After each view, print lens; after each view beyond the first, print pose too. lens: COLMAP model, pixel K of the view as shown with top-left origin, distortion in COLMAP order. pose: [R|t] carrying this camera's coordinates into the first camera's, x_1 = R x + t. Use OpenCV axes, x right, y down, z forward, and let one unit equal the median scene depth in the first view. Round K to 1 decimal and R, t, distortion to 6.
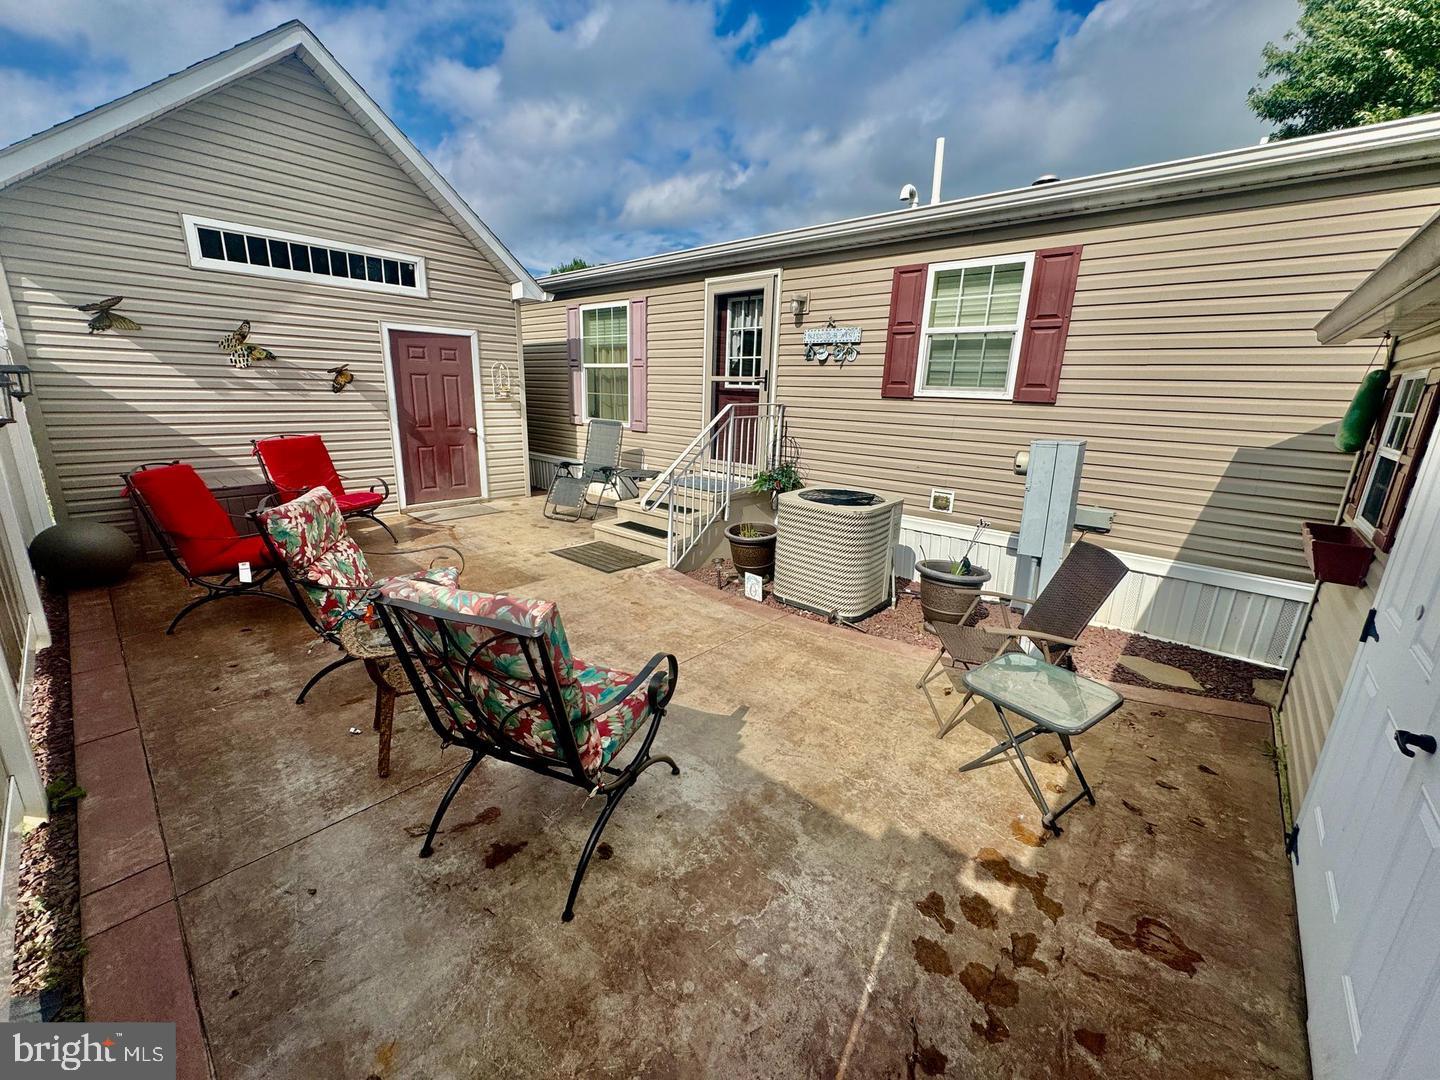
lens RADIAL K [[574.2, 0, 718.6], [0, 574.2, 536.5], [0, 0, 1]] dist [0.000495, 0.000157]
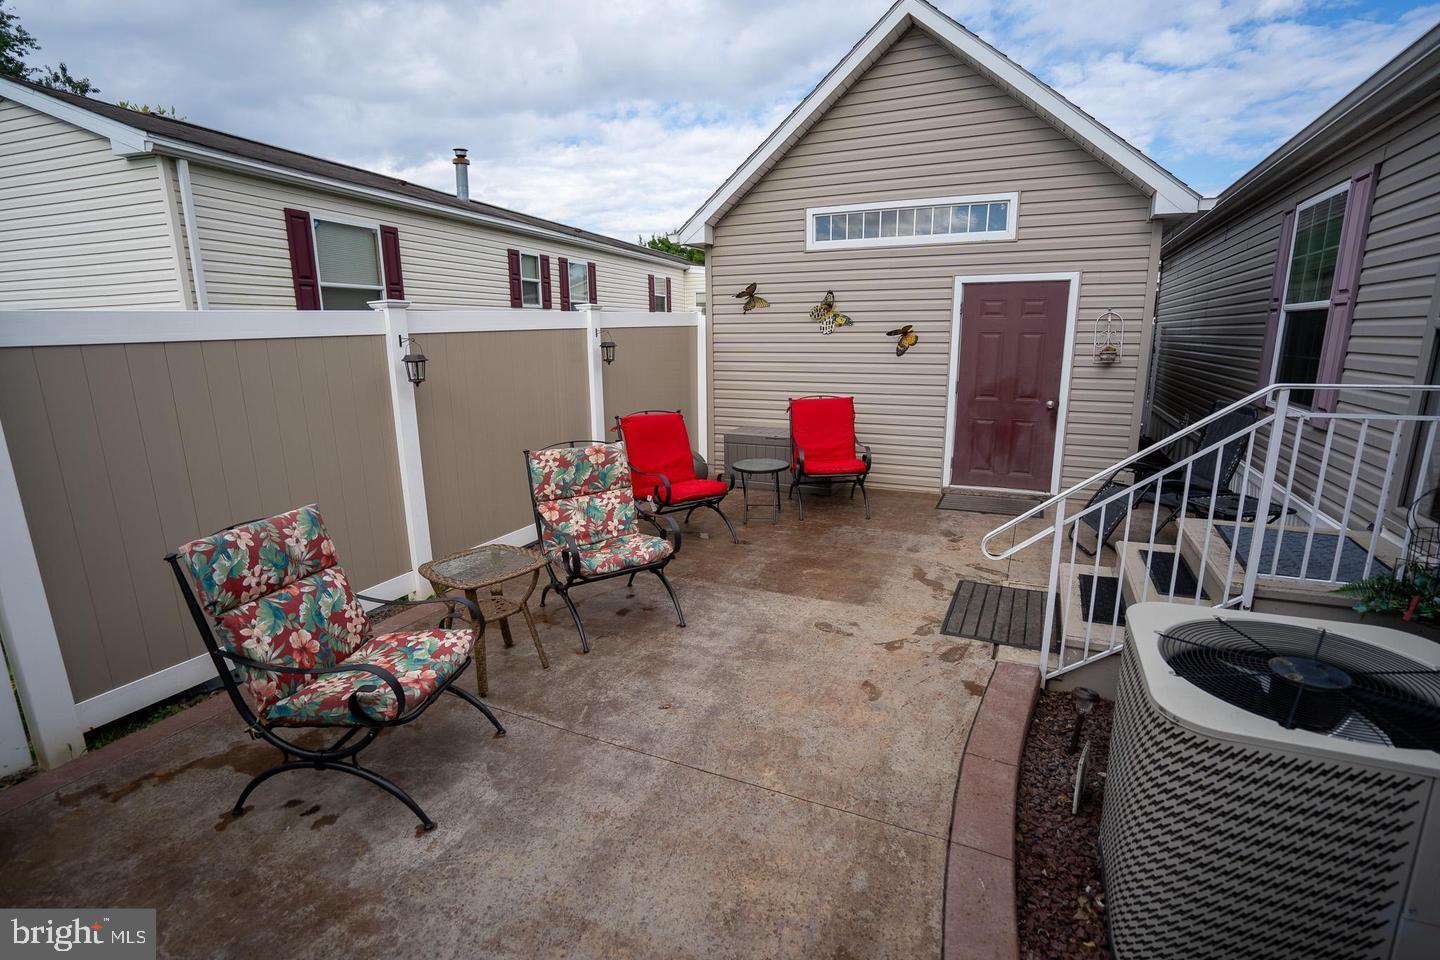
lens RADIAL K [[670.5, 0, 721.8], [0, 670.5, 485.6], [0, 0, 1]] dist [-0.030700, 0.006255]
pose [[0.293007, 0.182769, -0.938479, 0.335651], [-0.222618, 0.967623, 0.118940, -0.107179], [0.929832, 0.174072, 0.324208, 0.402481]]
